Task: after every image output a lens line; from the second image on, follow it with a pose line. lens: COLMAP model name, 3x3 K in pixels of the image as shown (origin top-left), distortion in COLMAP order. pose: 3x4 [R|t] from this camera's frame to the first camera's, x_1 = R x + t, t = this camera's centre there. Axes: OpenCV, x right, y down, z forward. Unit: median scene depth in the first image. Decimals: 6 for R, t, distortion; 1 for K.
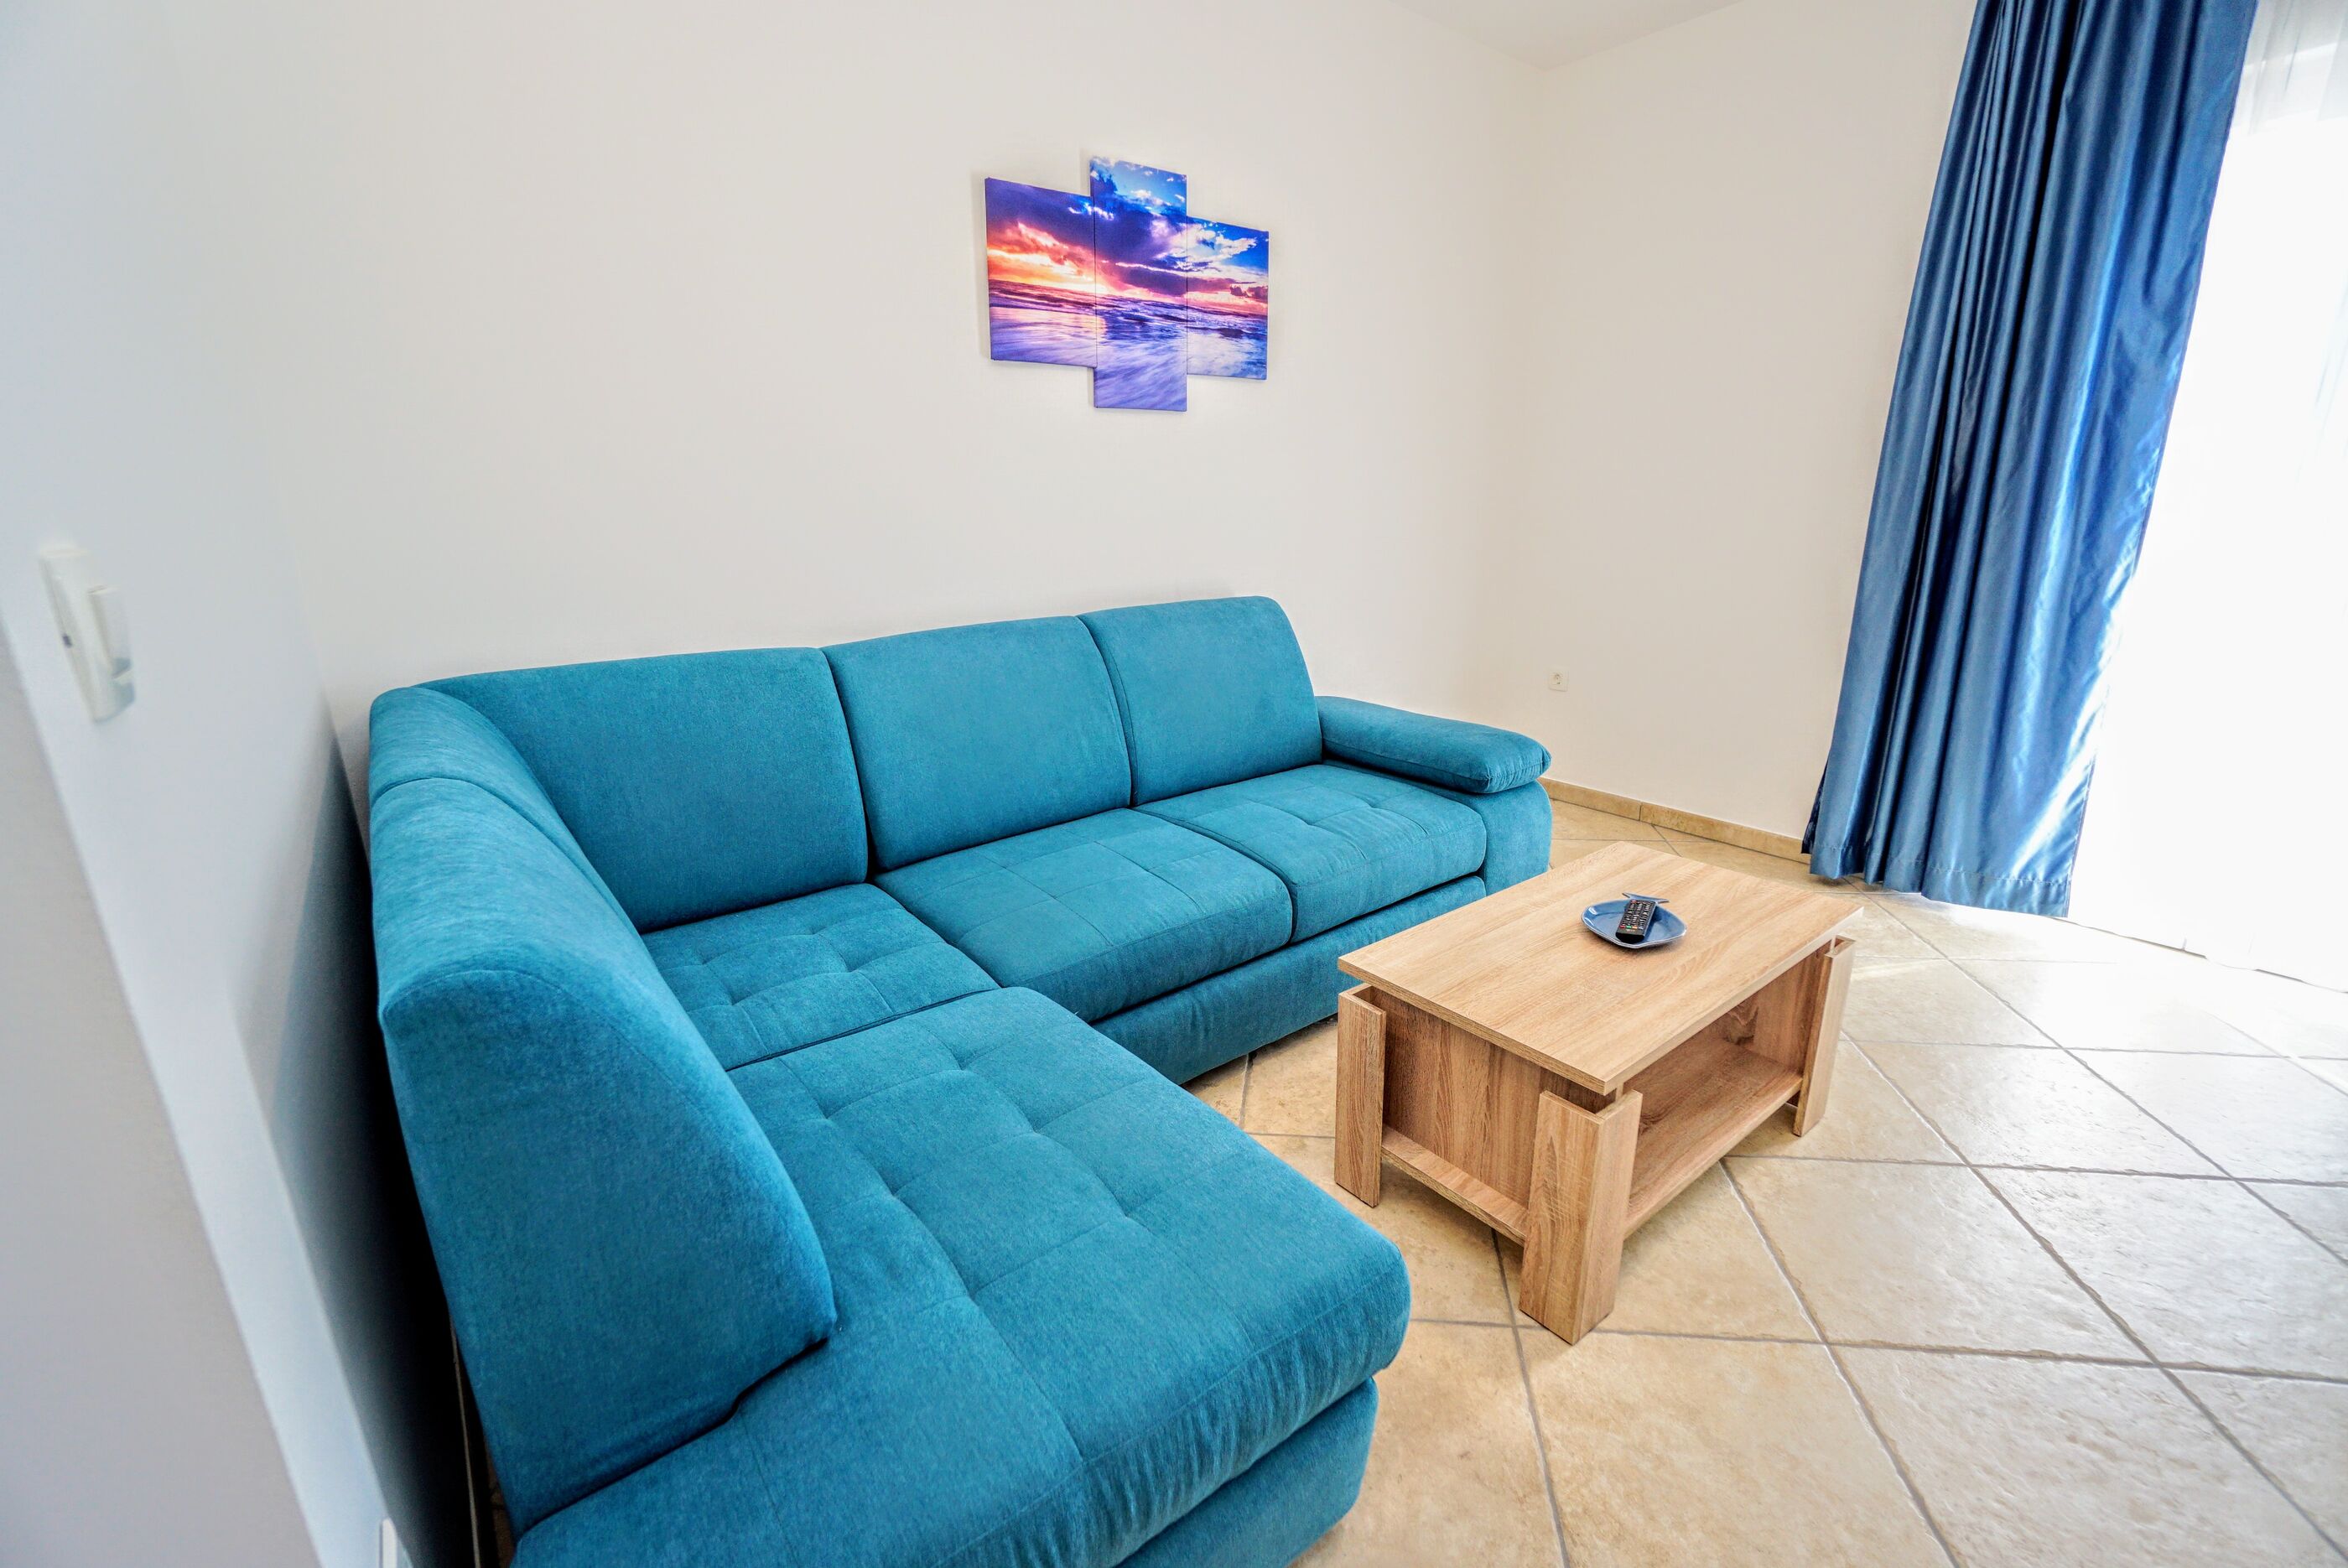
lens RADIAL K [[1040.8, 0, 1186.2], [0, 1040.8, 770.1], [0, 0, 1]] dist [-0.062362, 0.021383]
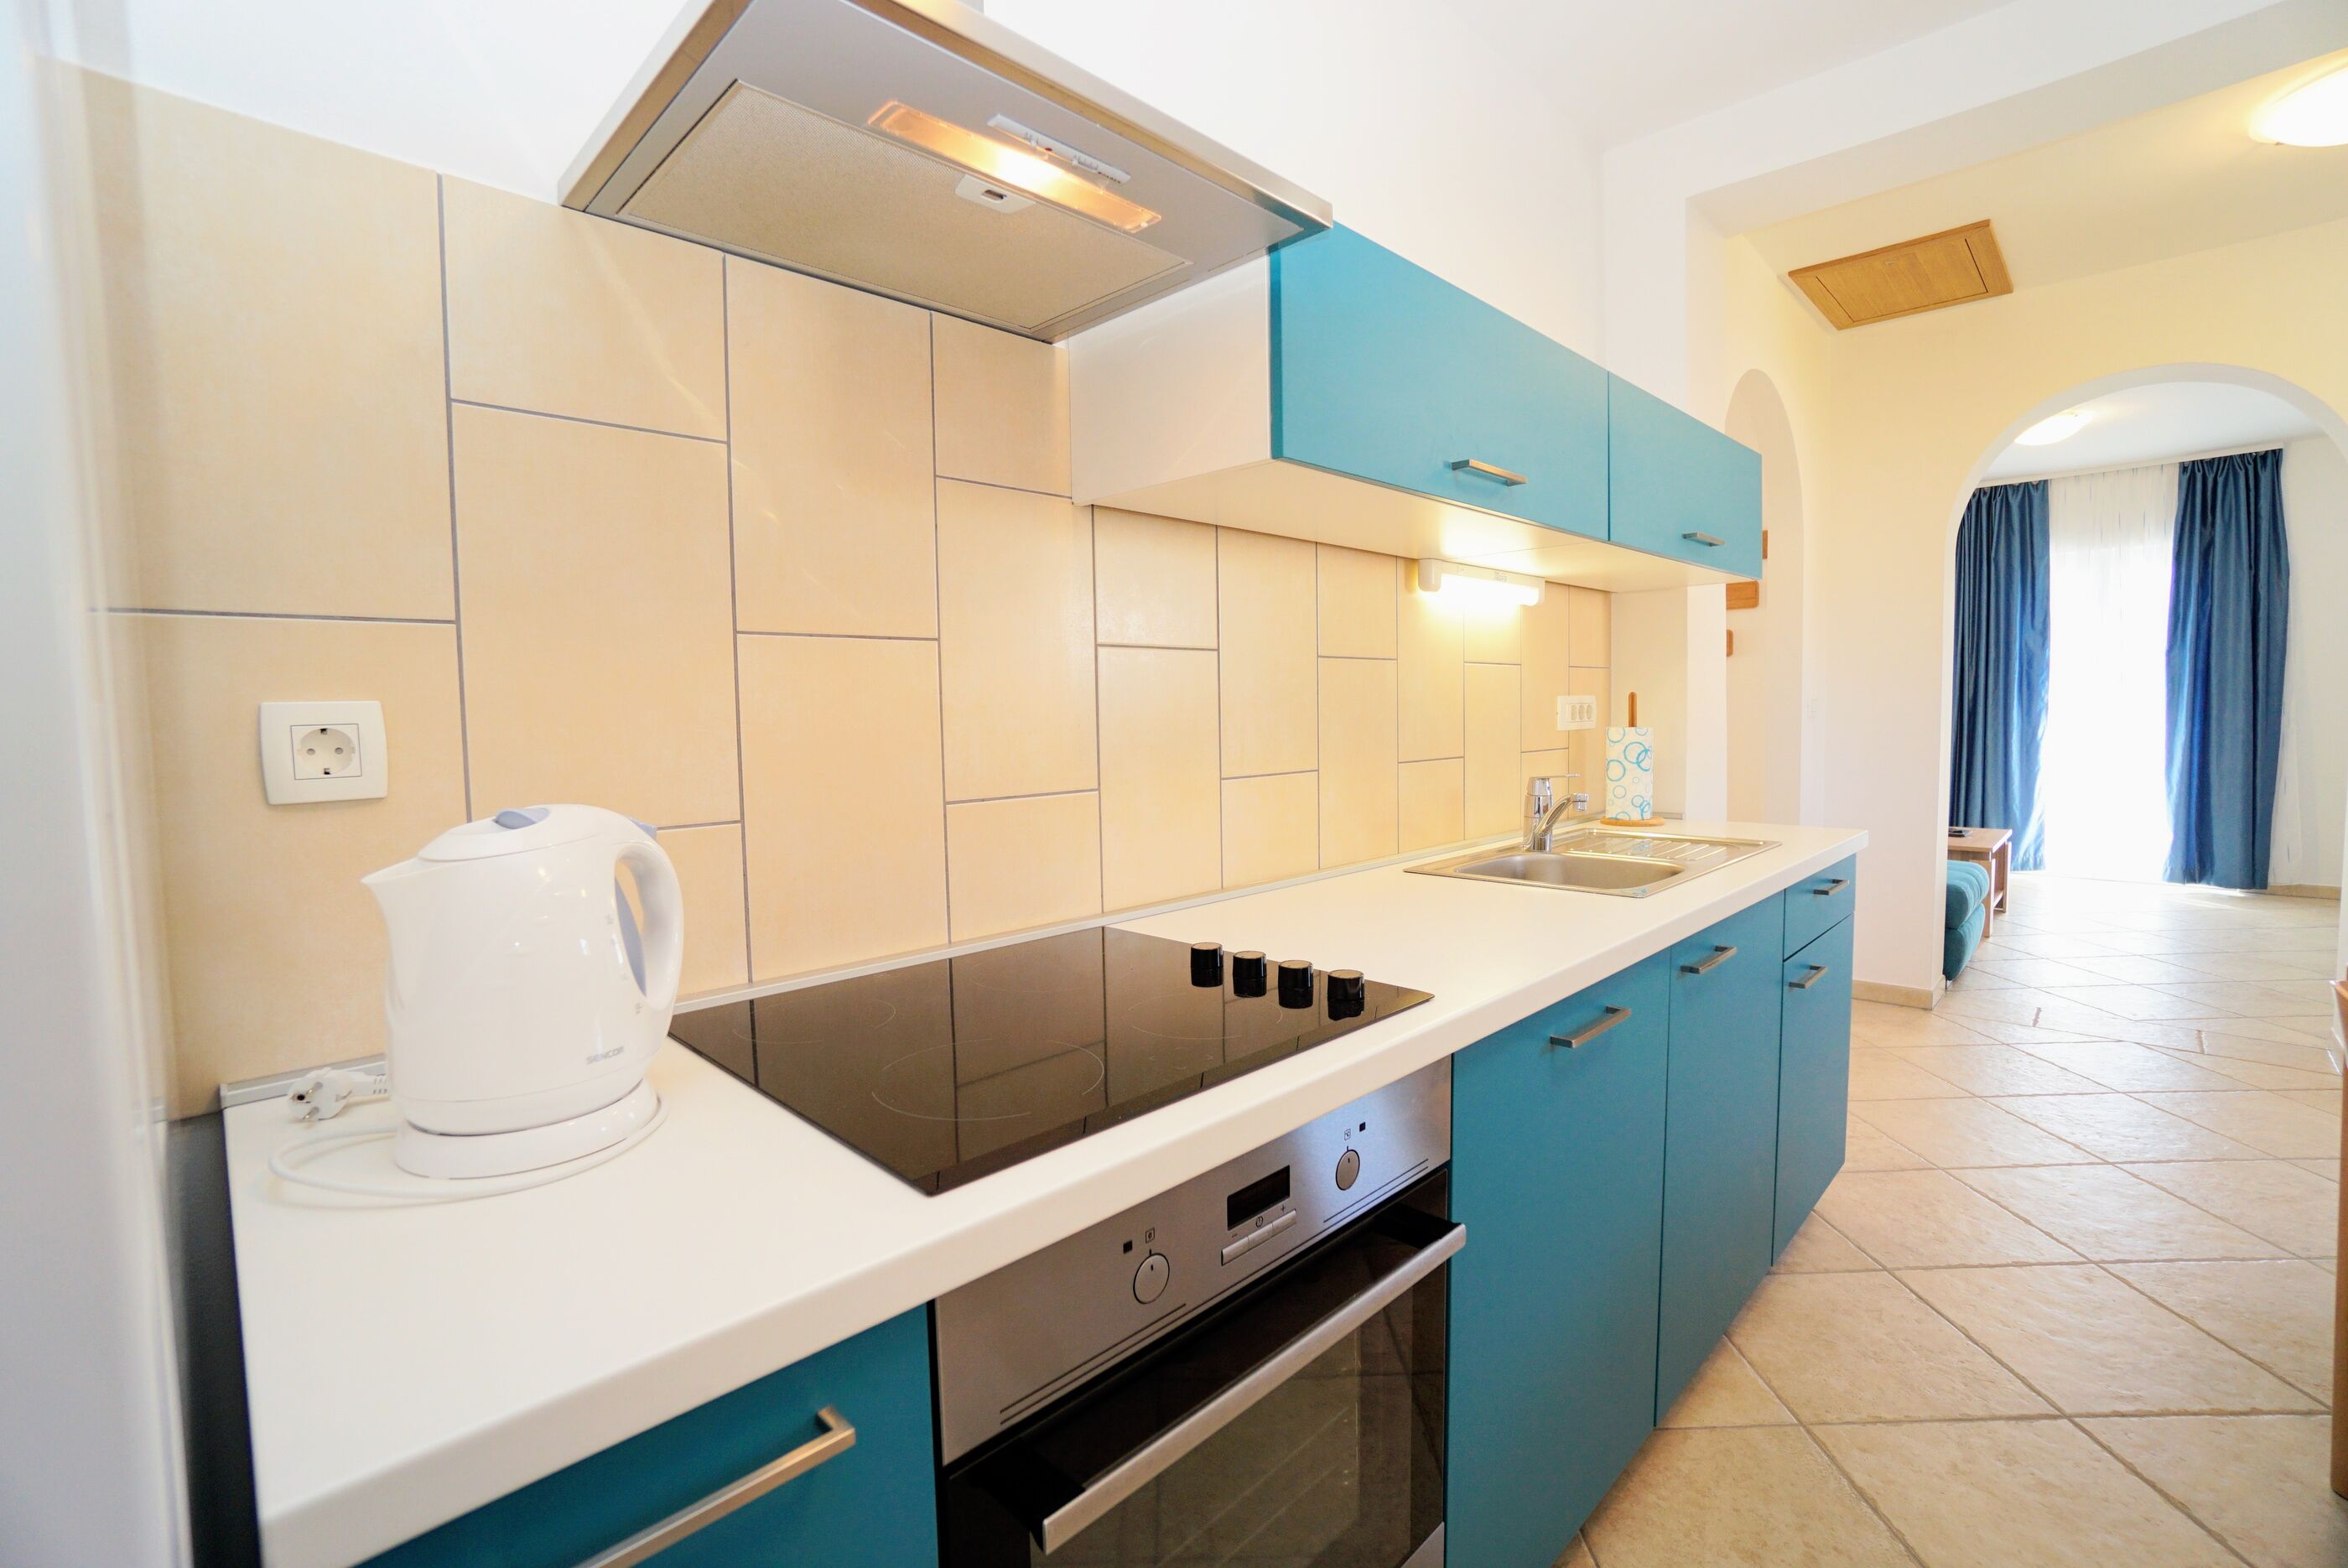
lens RADIAL K [[1040.8, 0, 1186.2], [0, 1040.8, 770.1], [0, 0, 1]] dist [-0.062362, 0.021383]
pose [[0.990182, -0.003679, 0.139733, -1.485594], [0.033398, 0.976928, -0.210940, 0.350023], [-0.135733, 0.213535, 0.967460, -1.091279]]
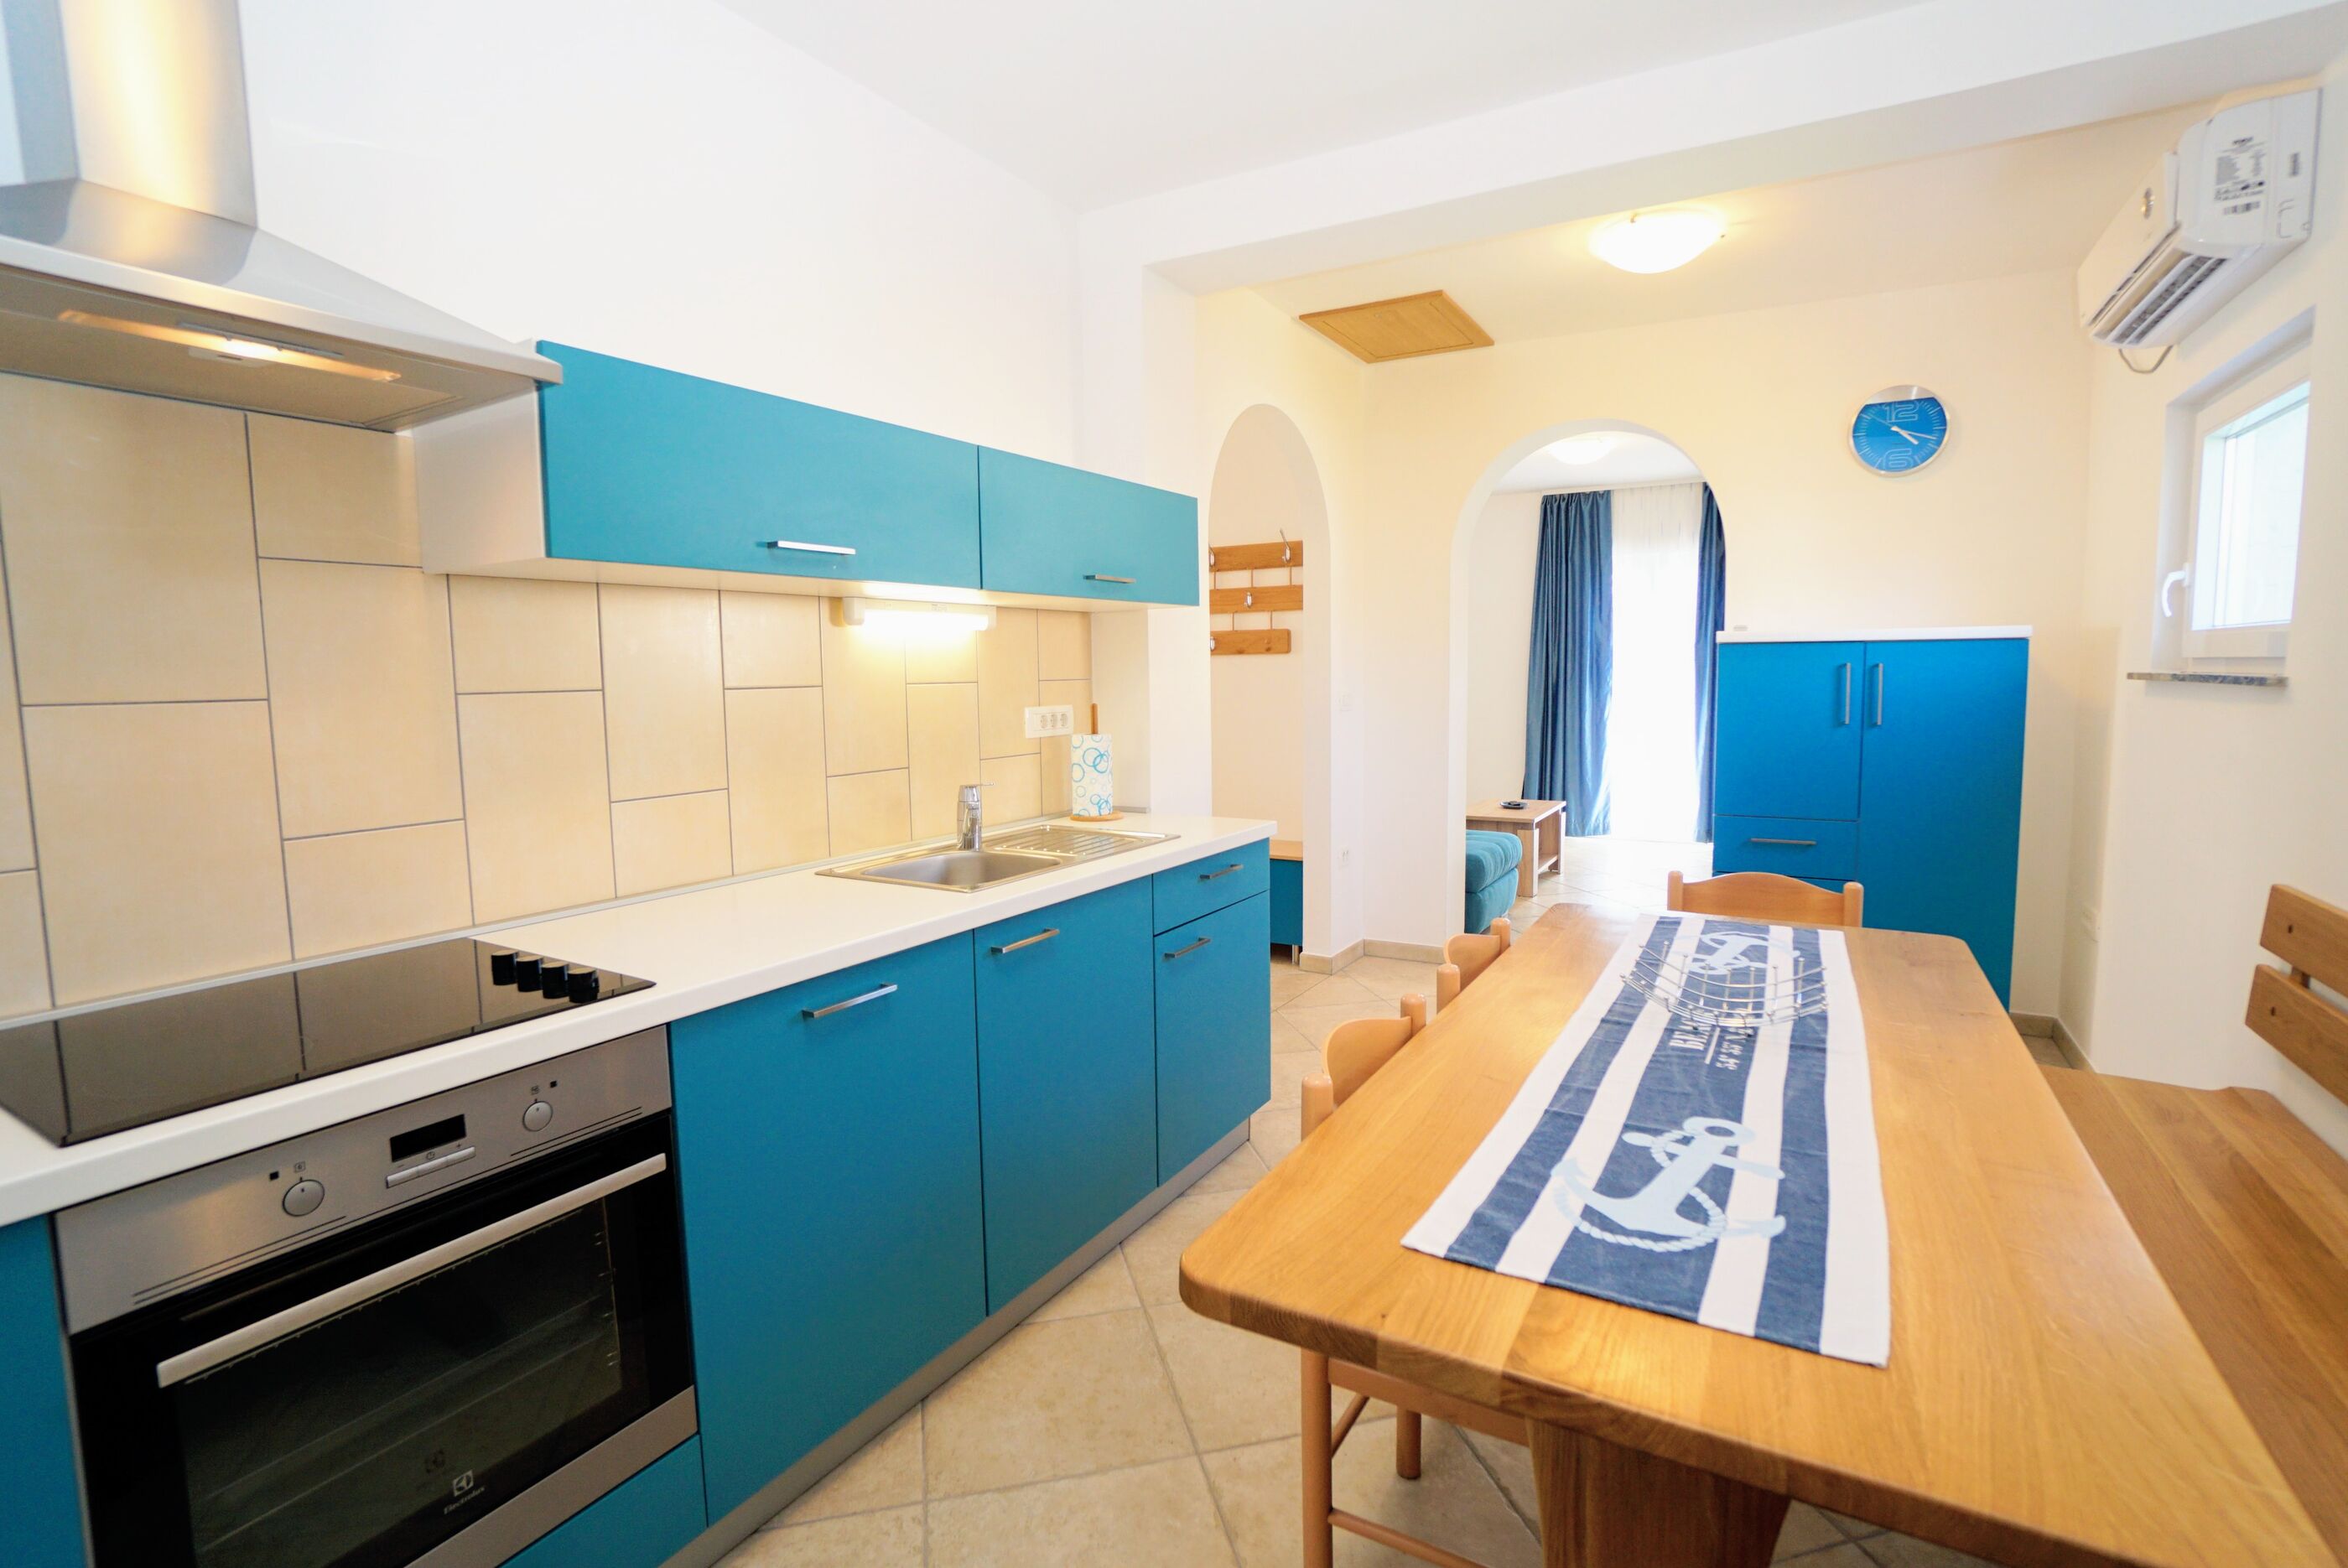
lens RADIAL K [[1095.5, 0, 1179.2], [0, 1095.5, 770.5], [0, 0, 1]] dist [-0.063195, 0.024301]
pose [[0.927436, -0.025050, 0.373142, -1.305710], [0.094674, 0.980980, -0.169454, 0.364615], [-0.361800, 0.192484, 0.912168, -1.296140]]
